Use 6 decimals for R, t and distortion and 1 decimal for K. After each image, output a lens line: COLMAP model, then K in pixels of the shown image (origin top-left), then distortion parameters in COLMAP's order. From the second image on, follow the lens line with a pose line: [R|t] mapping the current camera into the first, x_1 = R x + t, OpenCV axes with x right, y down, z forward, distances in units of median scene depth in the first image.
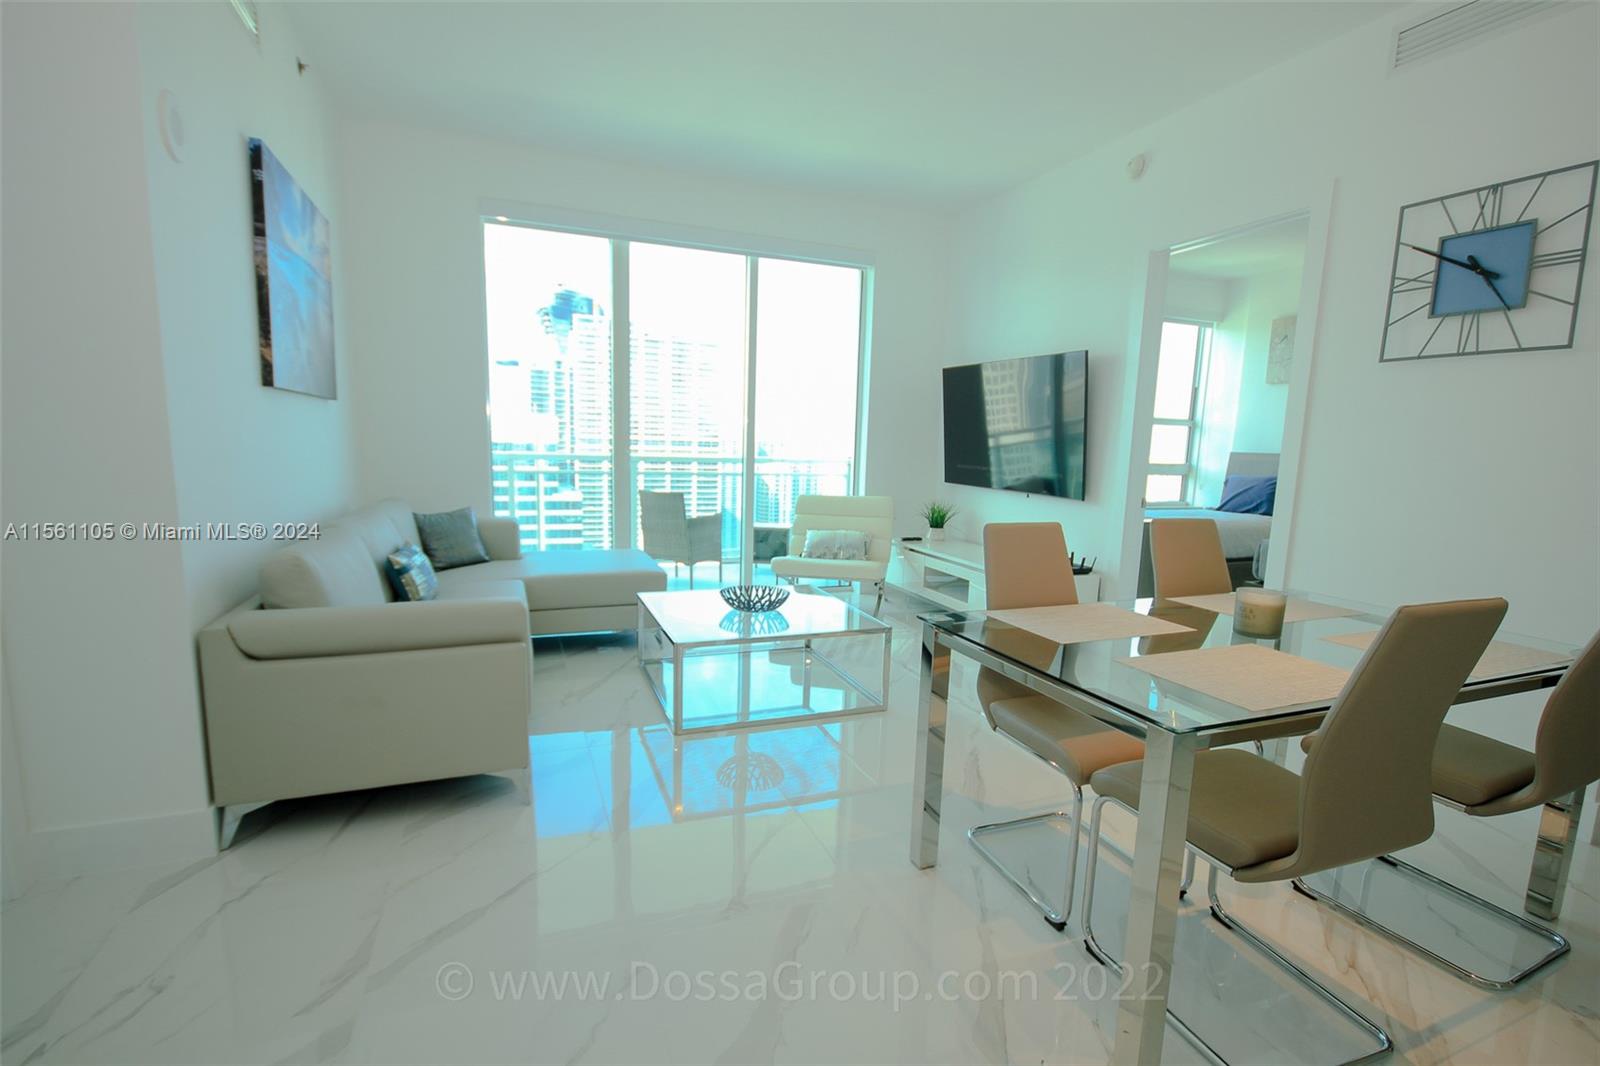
lens RADIAL K [[736.2, 0, 803.2], [0, 736.2, 534.3], [0, 0, 1]] dist [0.015373, -0.013144]
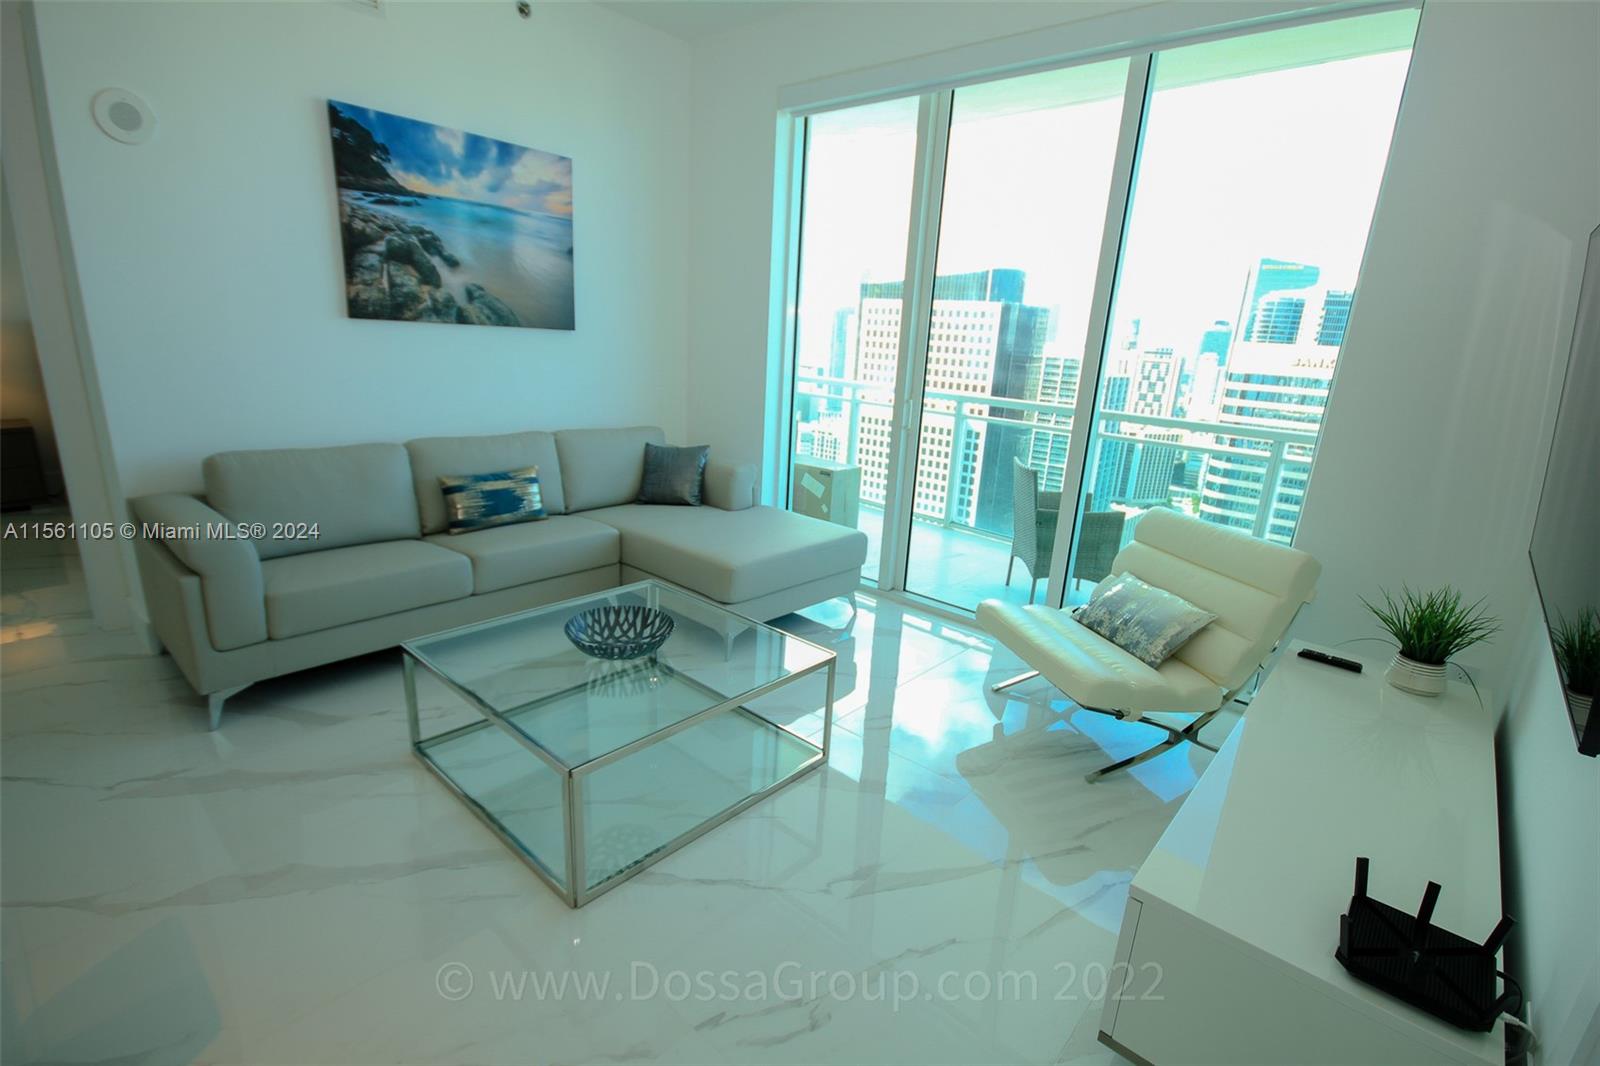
lens RADIAL K [[736.2, 0, 809.6], [0, 736.2, 538.4], [0, 0, 1]] dist [0.015373, -0.013144]
pose [[0.455169, 0.235329, -0.858744, 0.374040], [-0.157547, 0.970511, 0.182451, -0.095691], [0.876356, 0.052247, 0.478821, 0.554380]]
